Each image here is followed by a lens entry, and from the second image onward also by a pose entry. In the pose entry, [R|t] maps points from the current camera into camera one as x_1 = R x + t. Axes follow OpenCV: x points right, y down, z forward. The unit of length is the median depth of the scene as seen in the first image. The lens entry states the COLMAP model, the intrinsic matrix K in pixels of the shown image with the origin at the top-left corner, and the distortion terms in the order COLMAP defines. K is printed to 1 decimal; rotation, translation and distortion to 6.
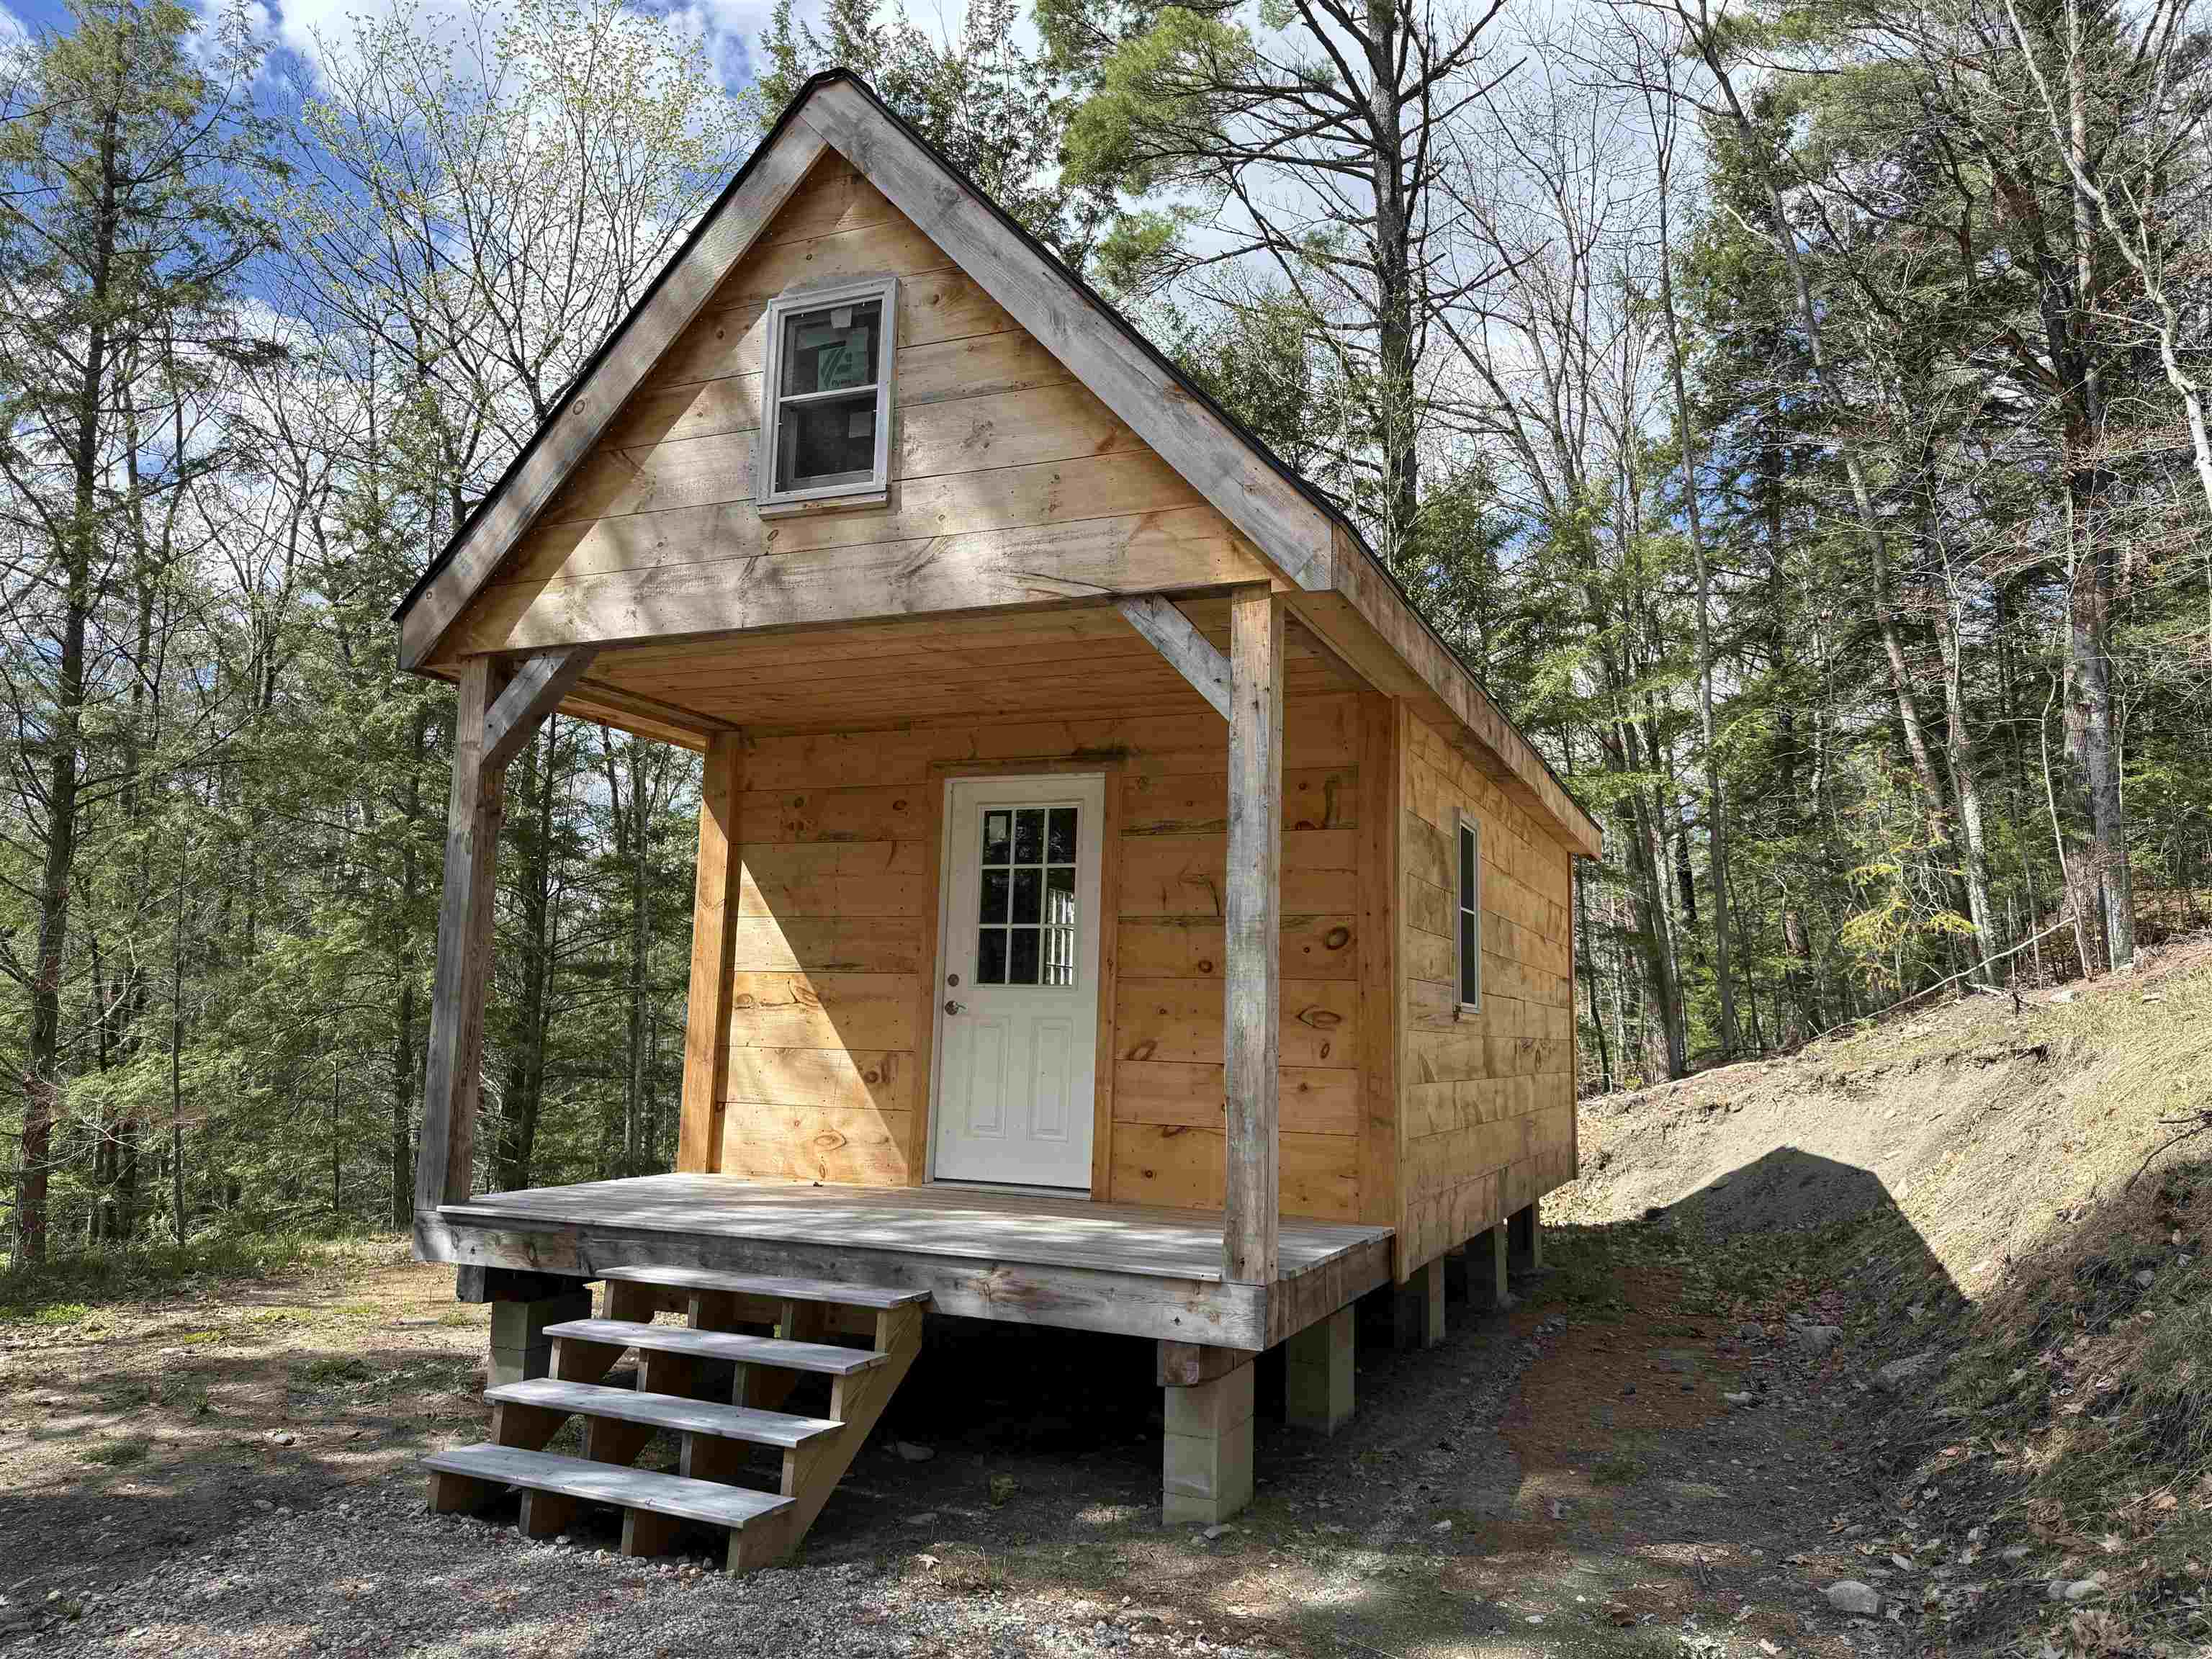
lens RADIAL K [[1556.5, 0, 1106.0], [0, 1556.5, 829.5], [0, 0, 1]] dist [0.143201, -0.366936]
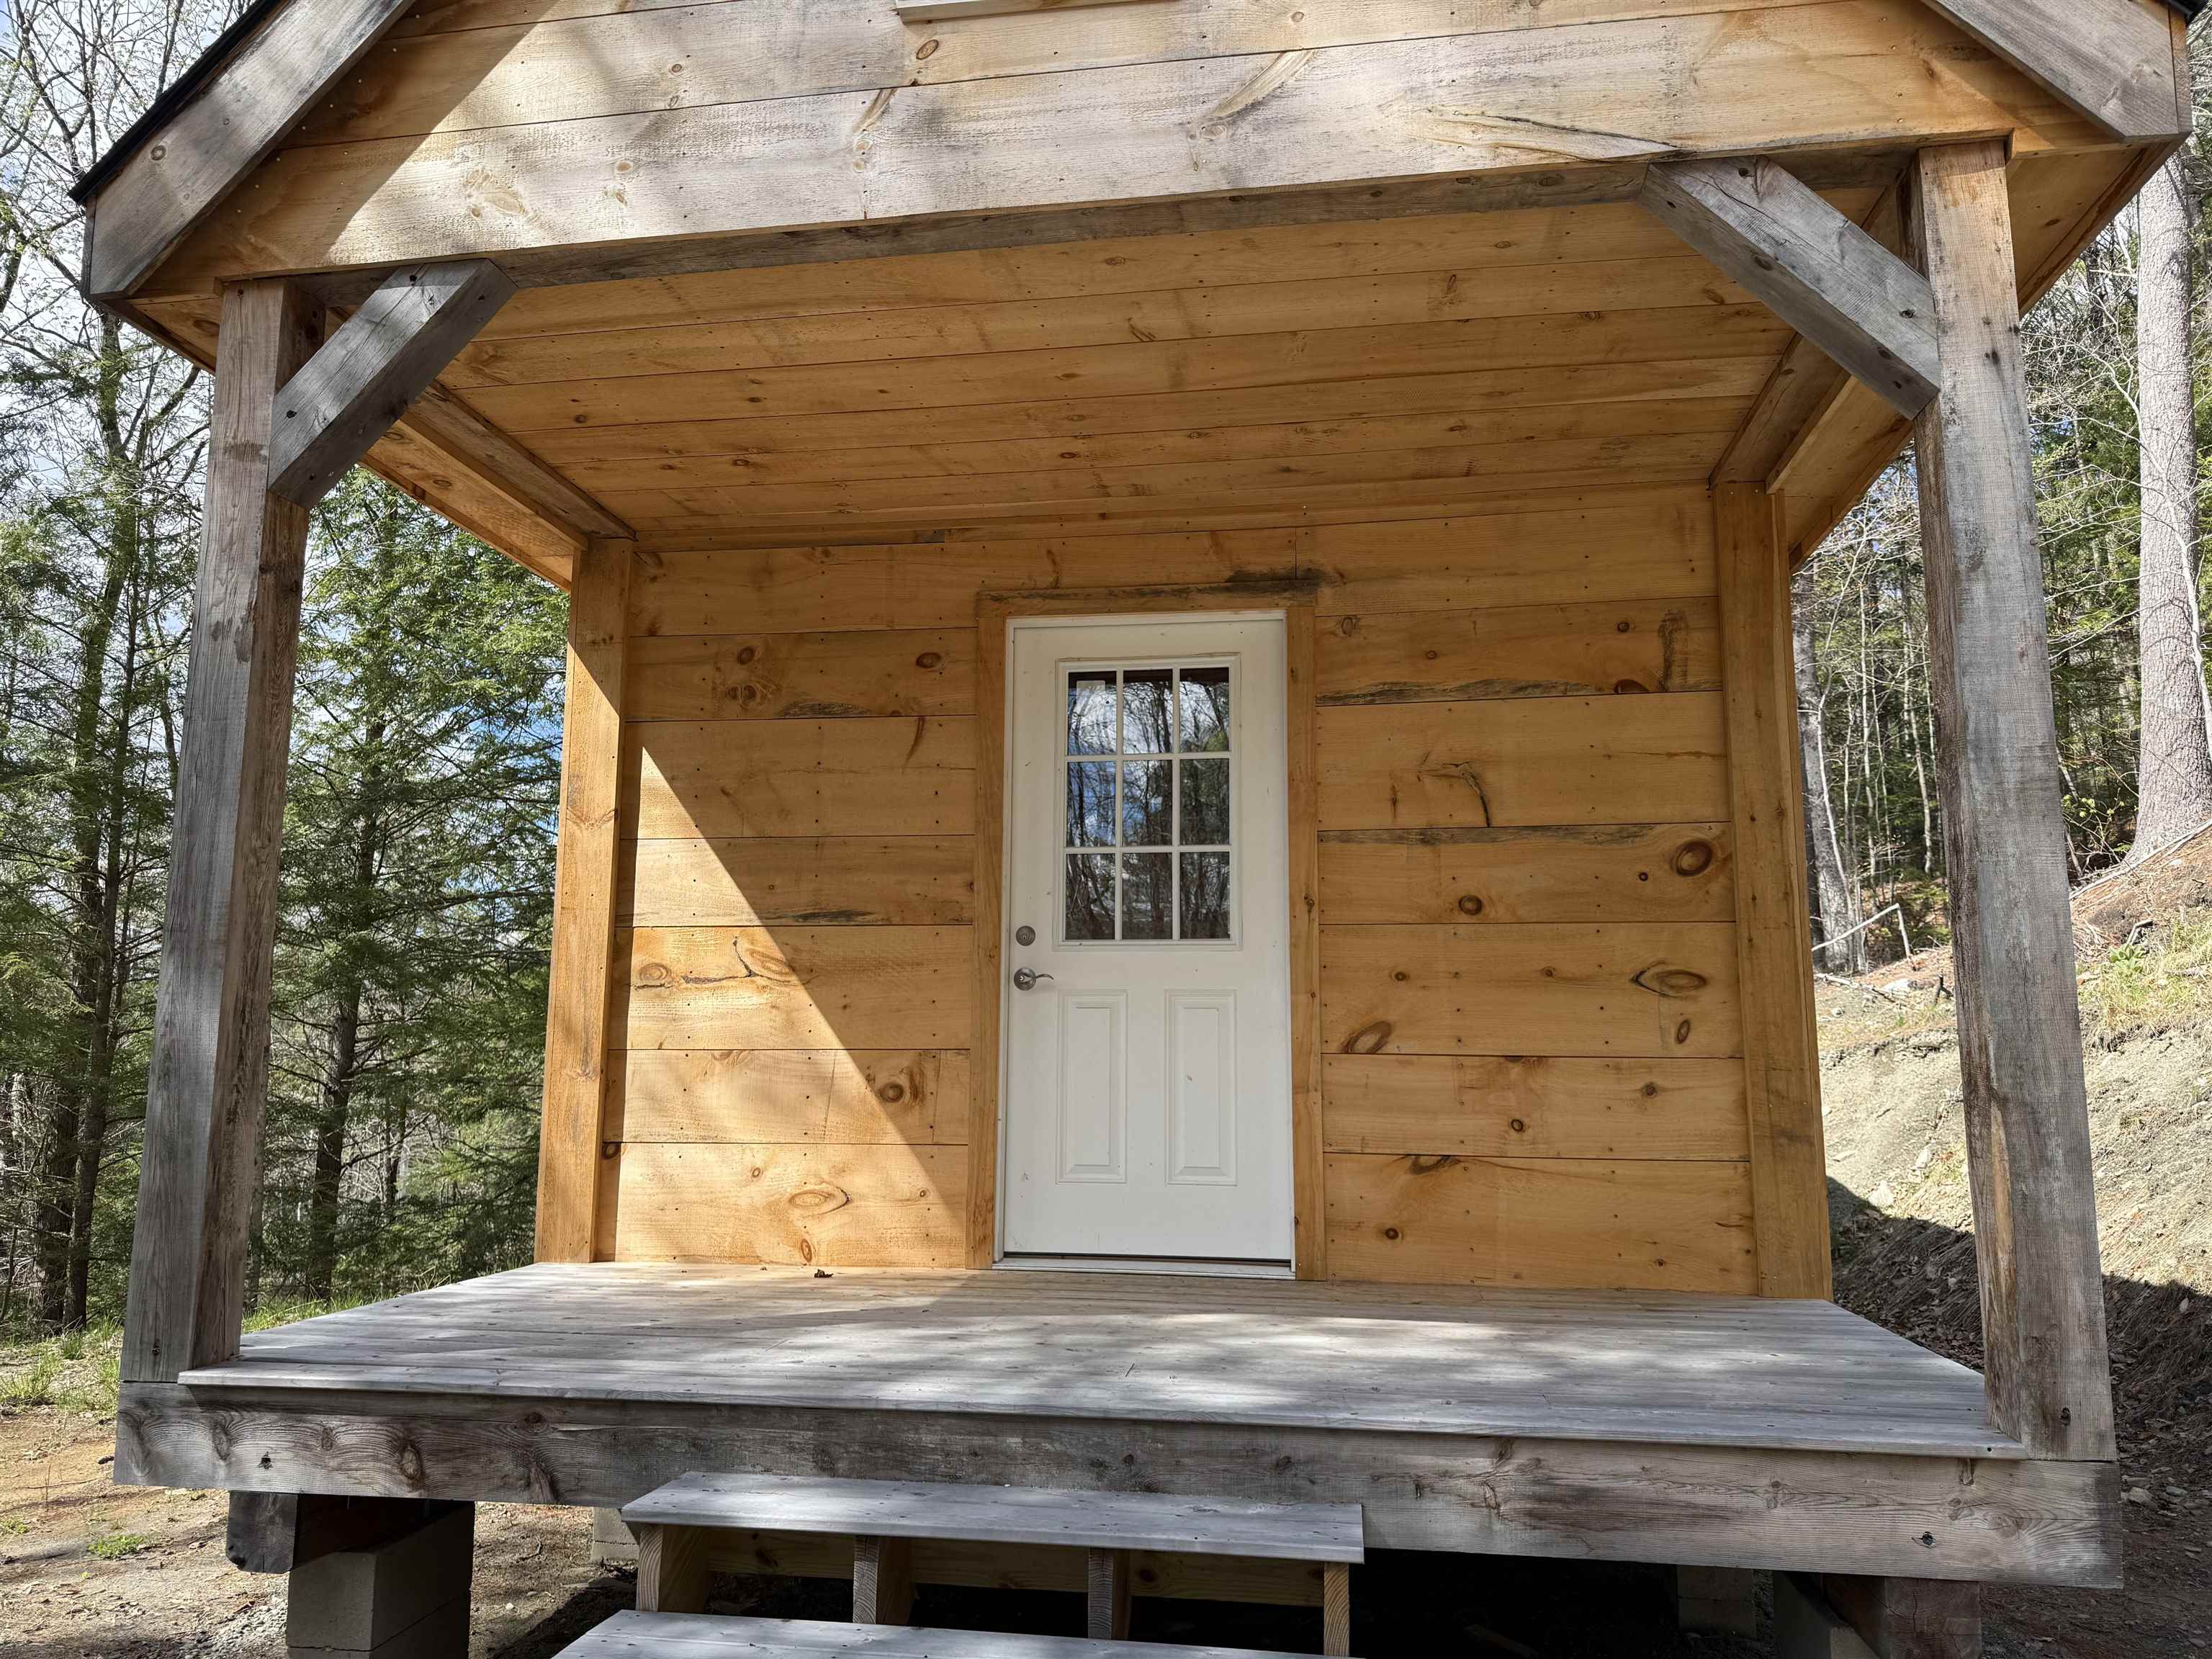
lens RADIAL K [[1578.5, 0, 1097.9], [0, 1578.5, 842.3], [0, 0, 1]] dist [0.080732, -0.111258]
pose [[0.969382, 0.012843, 0.245220, -0.242000], [-0.011522, 0.999910, -0.006824, 0.067352], [-0.245285, 0.003790, 0.969444, 0.401851]]
